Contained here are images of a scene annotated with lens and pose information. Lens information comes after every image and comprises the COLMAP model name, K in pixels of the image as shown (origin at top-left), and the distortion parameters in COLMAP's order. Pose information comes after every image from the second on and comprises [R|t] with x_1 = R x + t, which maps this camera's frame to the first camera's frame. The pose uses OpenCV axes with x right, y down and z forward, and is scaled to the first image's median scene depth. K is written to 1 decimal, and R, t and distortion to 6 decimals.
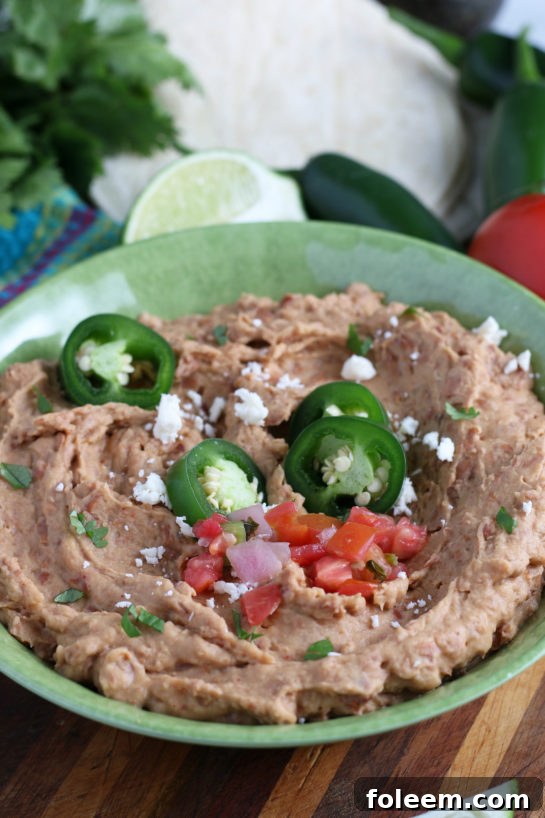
lens RADIAL K [[2073.6, 0, 272.9], [0, 2073.6, 406.7], [0, 0, 1]] dist [-0.135719, 0.000000]
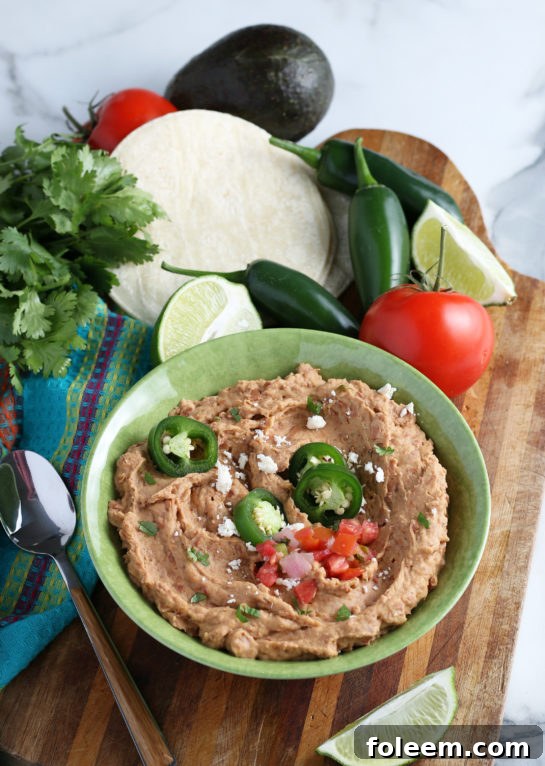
lens RADIAL K [[1989.2, 0, 272.3], [0, 1989.2, 380.0], [0, 0, 1]] dist [-0.072456, 0.000000]
pose [[0.978060, -0.148753, 0.145848, -0.249869], [0.115792, 0.970170, 0.212987, -0.442121], [-0.173179, -0.191426, 0.966108, -0.645331]]
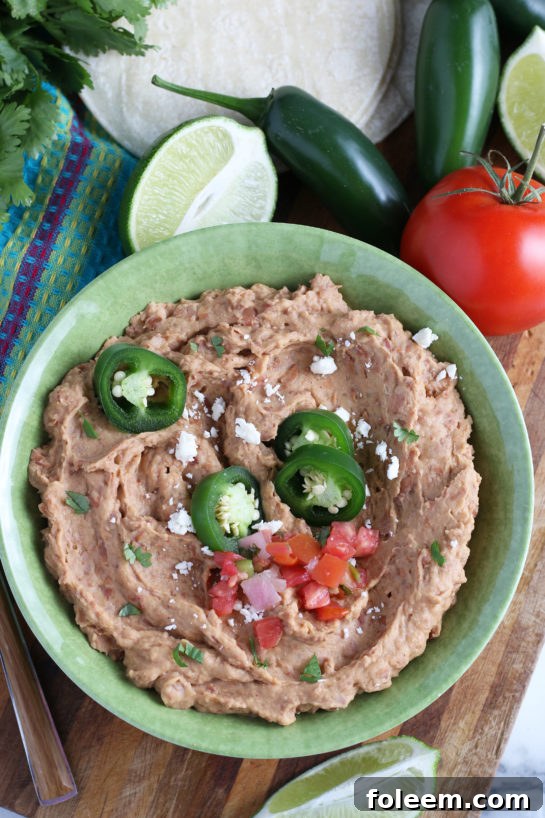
lens RADIAL K [[2073.6, 0, 275.2], [0, 2073.6, 411.9], [0, 0, 1]] dist [-0.135719, 0.000000]
pose [[0.994391, -0.042429, 0.096880, -0.124176], [-0.022506, 0.810139, 0.585806, -0.807631], [-0.103342, -0.584700, 0.804640, -0.063252]]
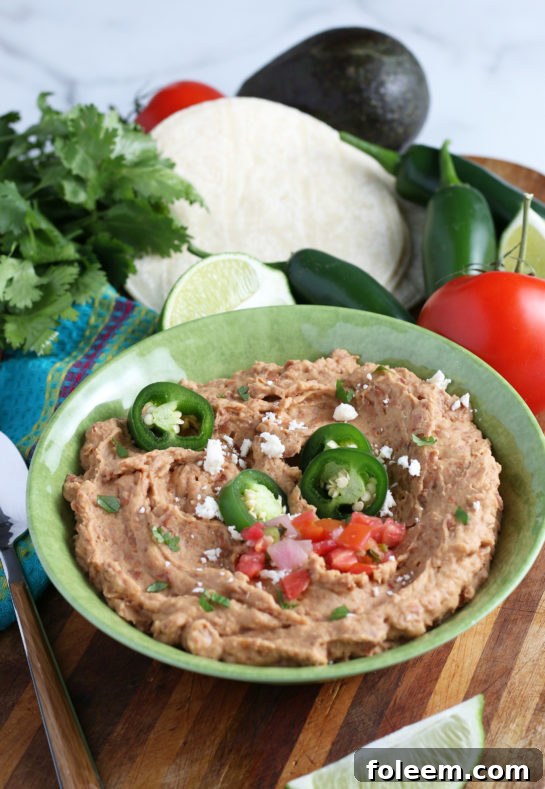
lens RADIAL K [[2016.7, 0, 269.3], [0, 2016.7, 396.9], [0, 0, 1]] dist [-0.092138, 0.000000]
pose [[0.997548, -0.053240, 0.045418, -0.074100], [0.053882, 0.998462, -0.013037, -0.014821], [-0.044654, 0.015452, 0.998883, -0.357368]]
